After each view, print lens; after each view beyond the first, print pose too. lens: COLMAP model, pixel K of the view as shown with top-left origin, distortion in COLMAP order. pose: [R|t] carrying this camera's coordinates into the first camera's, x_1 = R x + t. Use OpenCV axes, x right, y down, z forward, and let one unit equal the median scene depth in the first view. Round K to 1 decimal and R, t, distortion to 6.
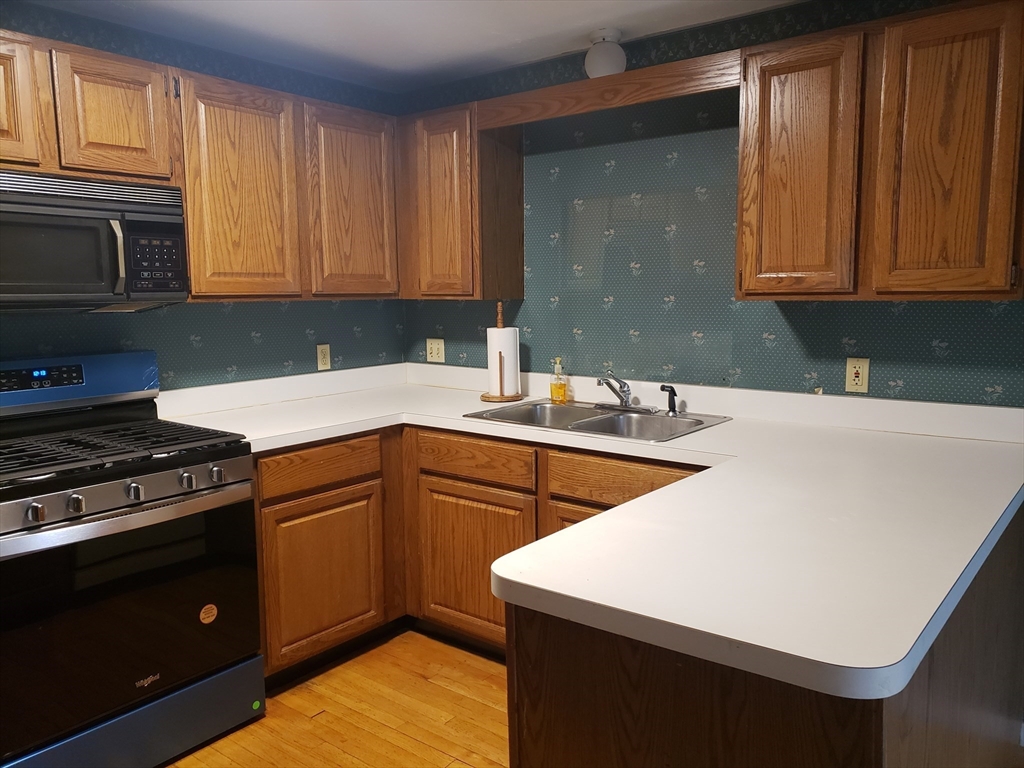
lens RADIAL K [[786.6, 0, 496.8], [0, 786.6, 396.9], [0, 0, 1]] dist [0.005057, 0.008227]
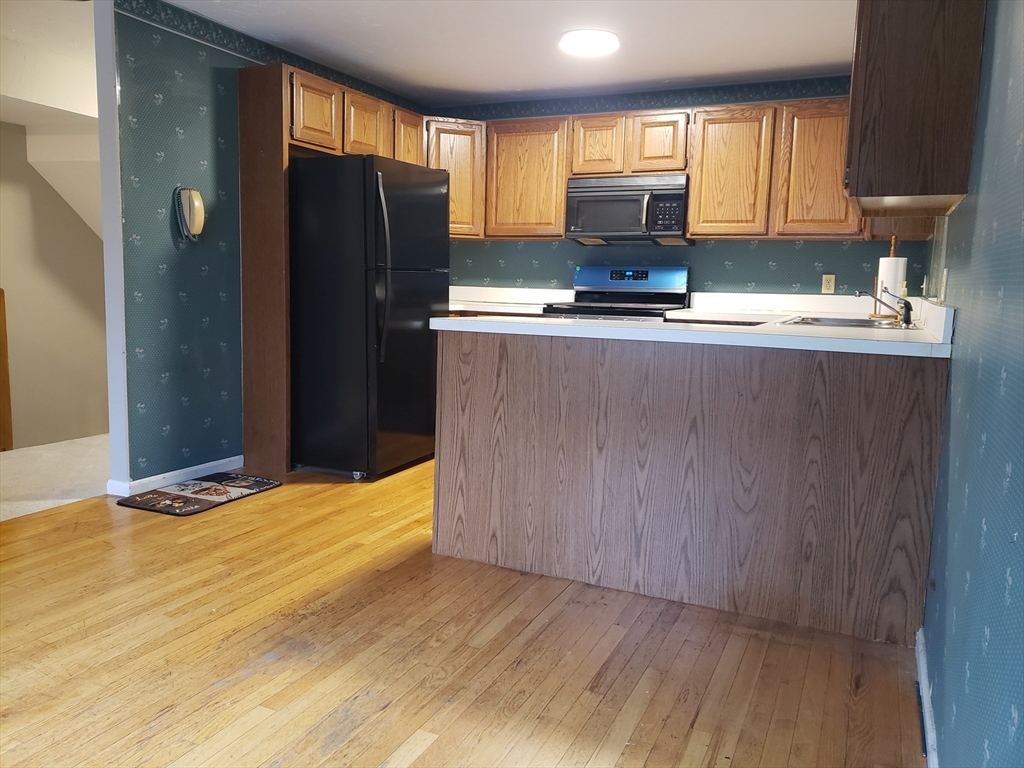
lens RADIAL K [[800.8, 0, 480.6], [0, 800.8, 387.4], [0, 0, 1]] dist [0.126984, -0.278018]
pose [[0.211991, 0.148869, -0.965866, 1.297150], [-0.162500, 0.979940, 0.115373, 0.075639], [0.963667, 0.132495, 0.231930, 0.157302]]
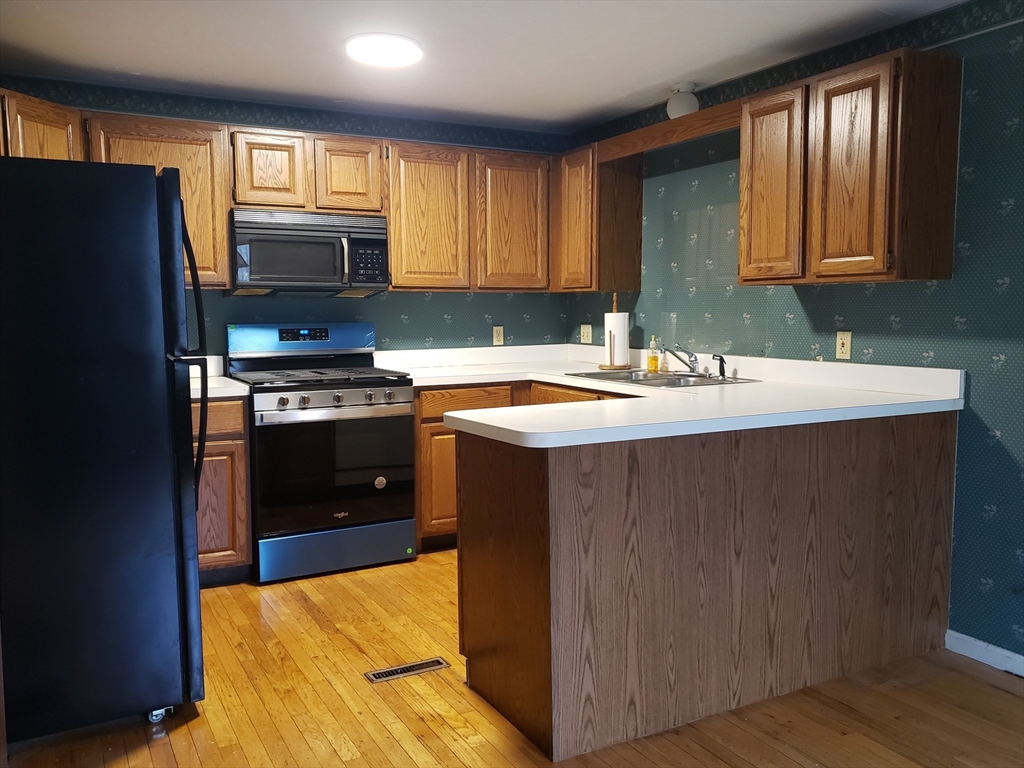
lens RADIAL K [[845.0, 0, 501.8], [0, 845.0, 414.2], [0, 0, 1]] dist [0.135597, -0.328944]
pose [[0.917039, 0.054997, -0.394988, 0.469979], [-0.059421, 0.998233, 0.001035, 0.105350], [0.394347, 0.022522, 0.918686, -0.431455]]
